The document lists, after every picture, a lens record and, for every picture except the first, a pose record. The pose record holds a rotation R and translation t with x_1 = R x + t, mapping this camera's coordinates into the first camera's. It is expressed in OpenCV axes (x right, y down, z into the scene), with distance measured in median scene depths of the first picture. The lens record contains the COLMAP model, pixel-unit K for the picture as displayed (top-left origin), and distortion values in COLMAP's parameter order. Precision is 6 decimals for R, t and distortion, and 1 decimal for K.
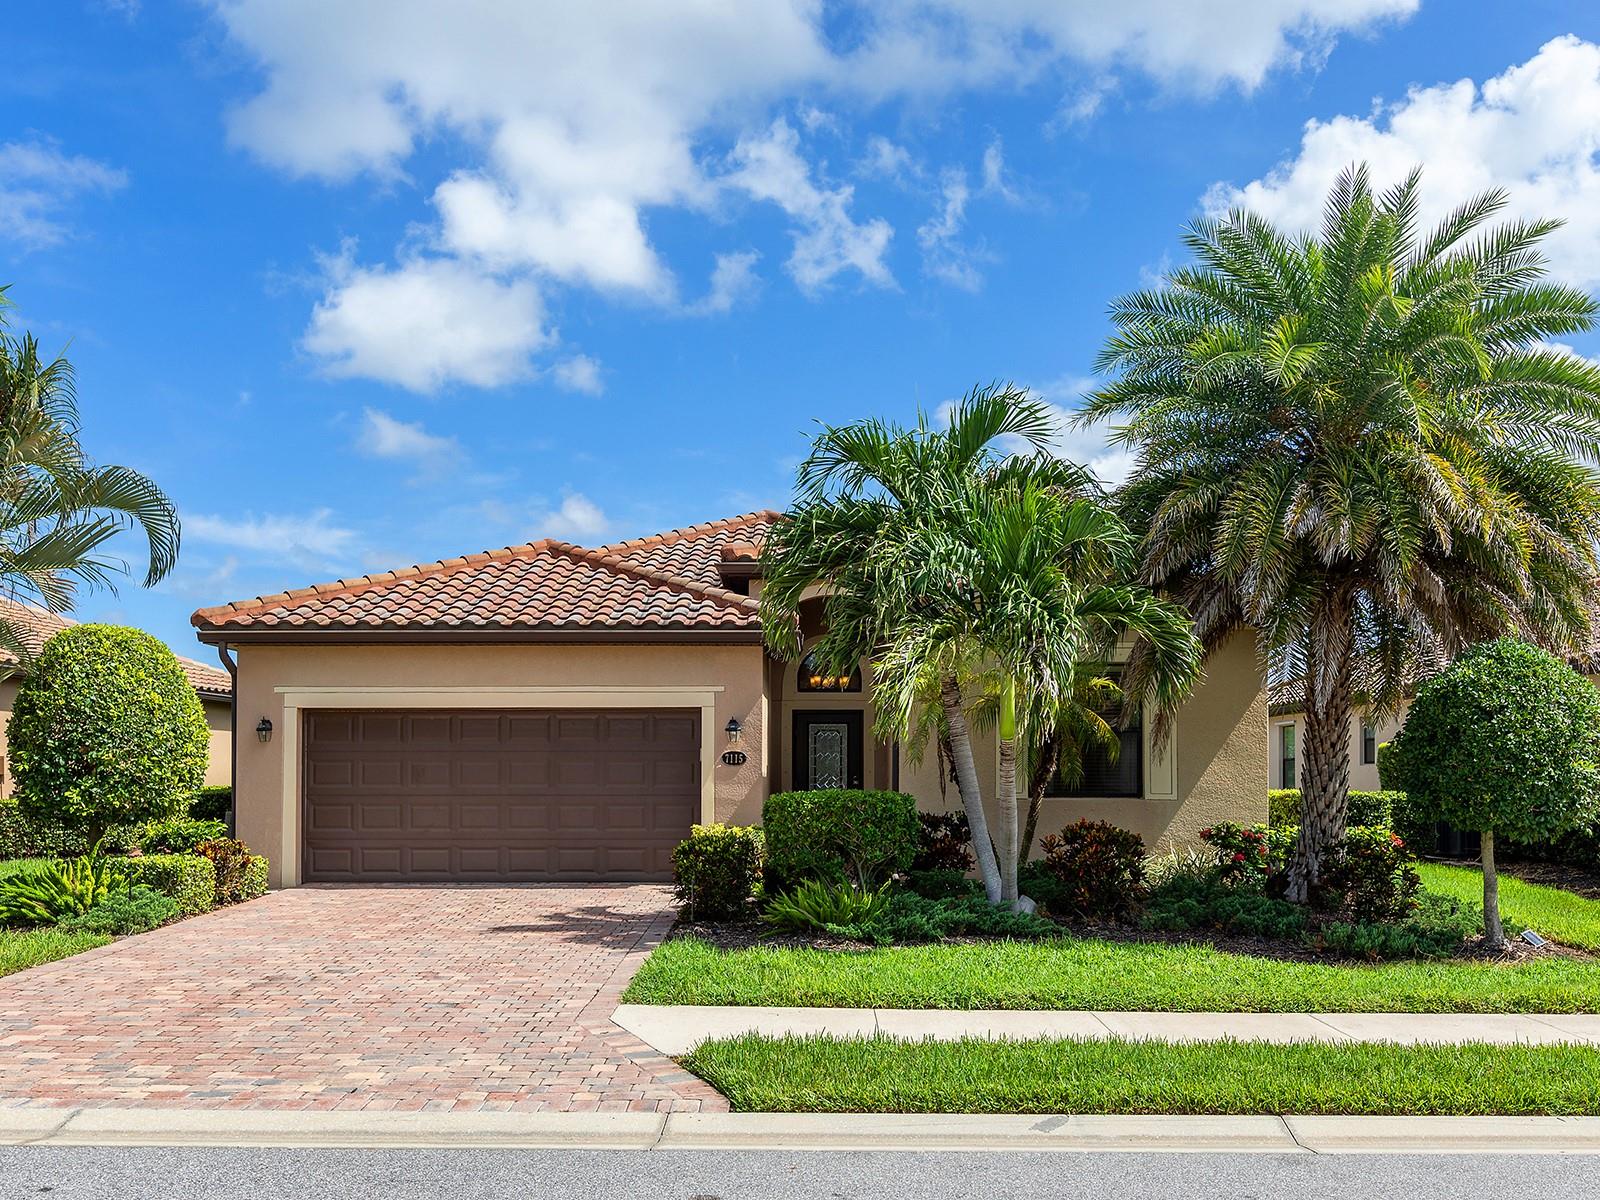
lens RADIAL K [[1198.4, 0, 800.0], [0, 1198.4, 600.0], [0, 0, 1]] dist [0.002090, 0.002259]
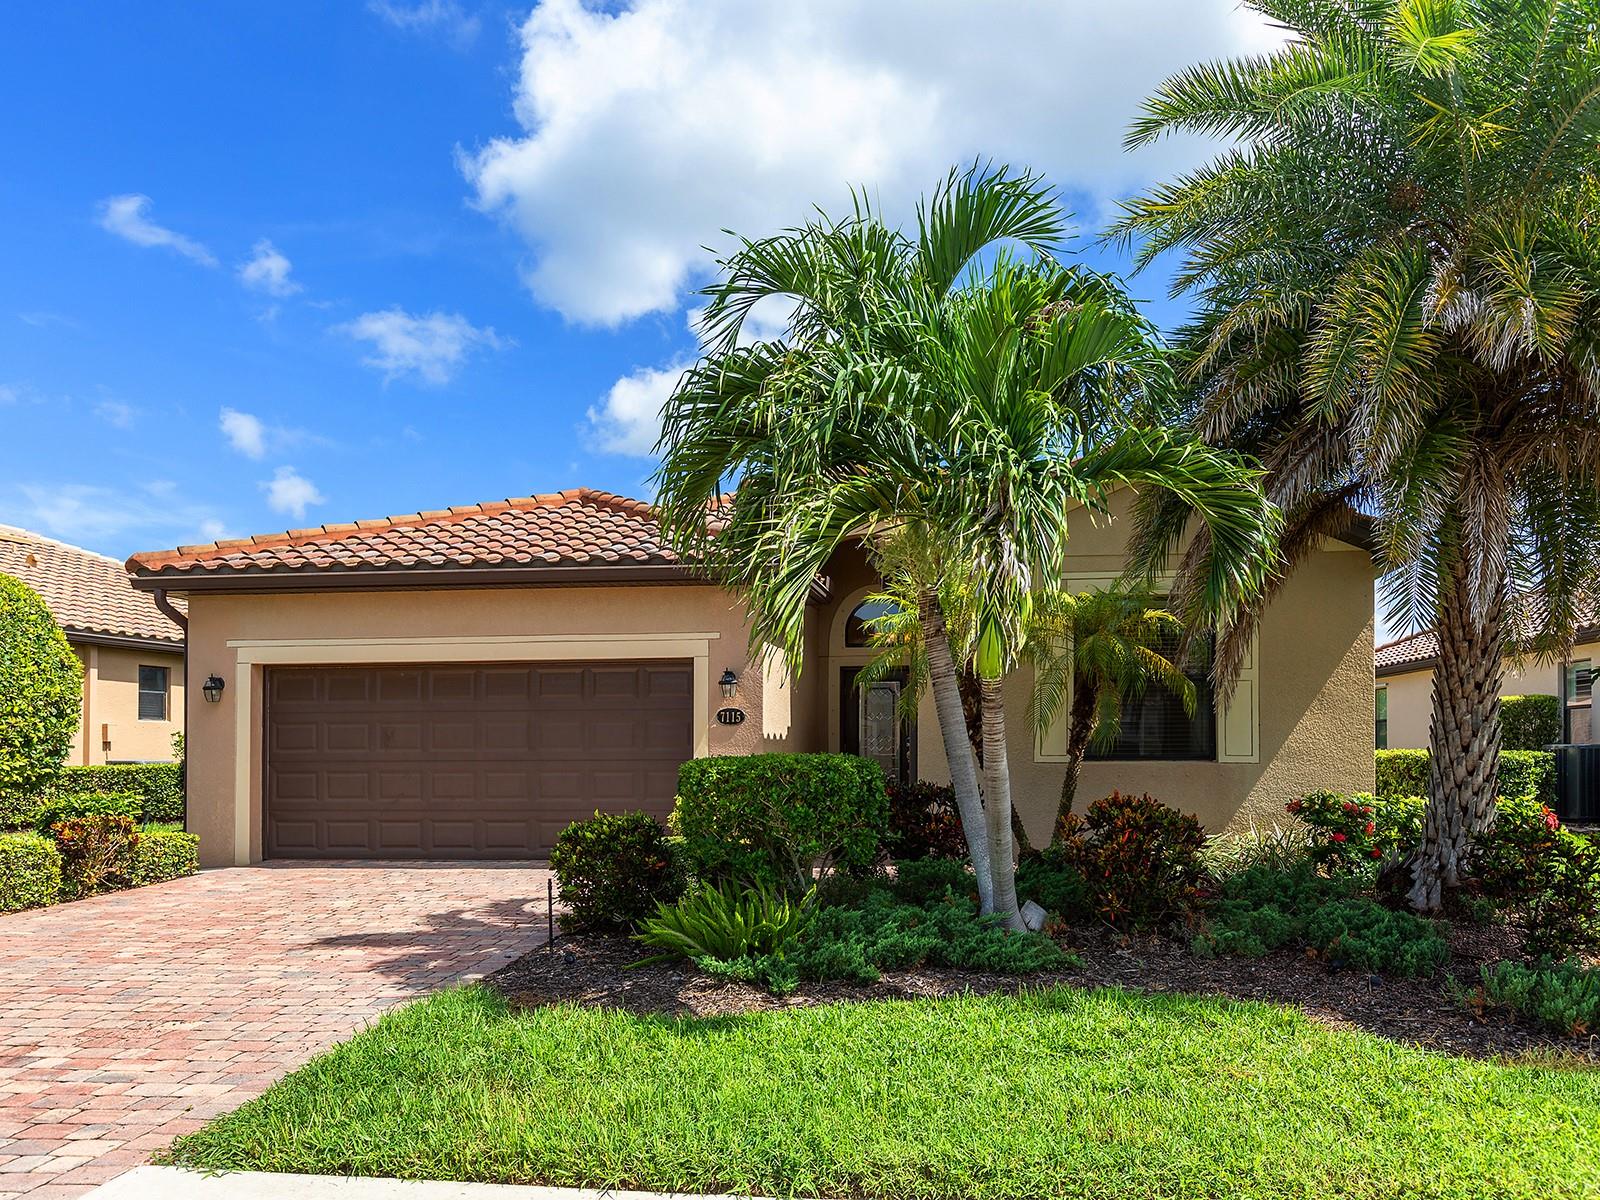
lens RADIAL K [[1237.4, 0, 800.0], [0, 1237.4, 600.0], [0, 0, 1]] dist [0.001098, -0.008622]
pose [[0.998342, -0.012029, -0.056281, 0.089954], [0.013947, 0.999331, 0.033819, 0.040643], [0.055837, -0.034548, 0.997842, 0.257370]]
